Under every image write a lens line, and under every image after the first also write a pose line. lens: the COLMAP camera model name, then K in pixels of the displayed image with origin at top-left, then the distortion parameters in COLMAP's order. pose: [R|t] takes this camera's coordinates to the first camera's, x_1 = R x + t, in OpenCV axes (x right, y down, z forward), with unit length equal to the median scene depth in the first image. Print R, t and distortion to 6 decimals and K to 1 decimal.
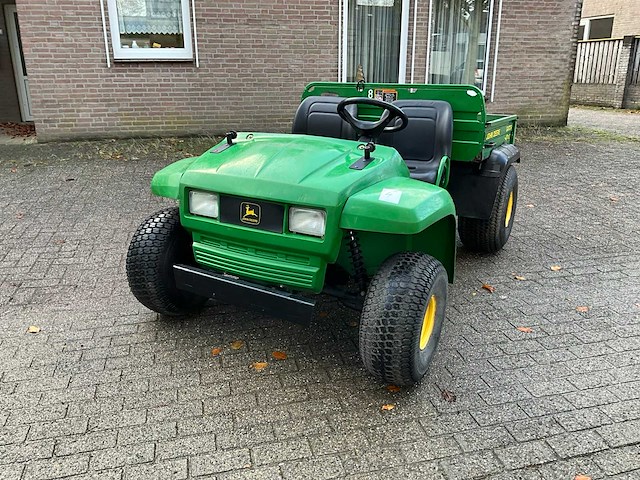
lens RADIAL K [[526.9, 0, 318.5], [0, 526.9, 241.1], [0, 0, 1]] dist [0.056723, -0.111885]
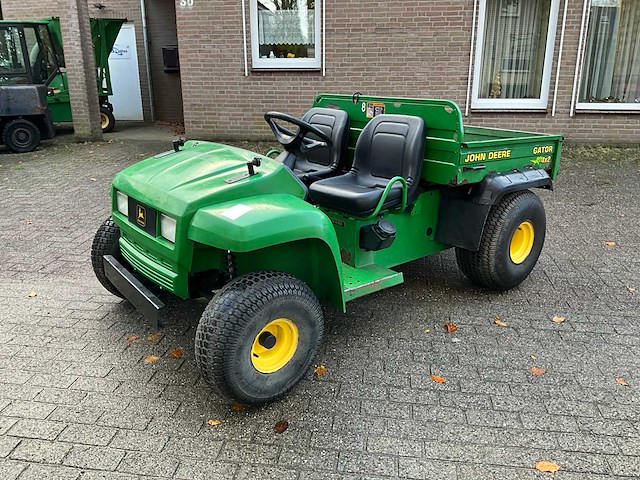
lens RADIAL K [[526.9, 0, 318.8], [0, 526.9, 241.3], [0, 0, 1]] dist [0.056723, -0.111885]
pose [[0.924610, 0.115426, -0.363006, 0.180361], [-0.118865, 0.992826, 0.012932, -0.017316], [0.361894, 0.031191, 0.931697, 0.037246]]
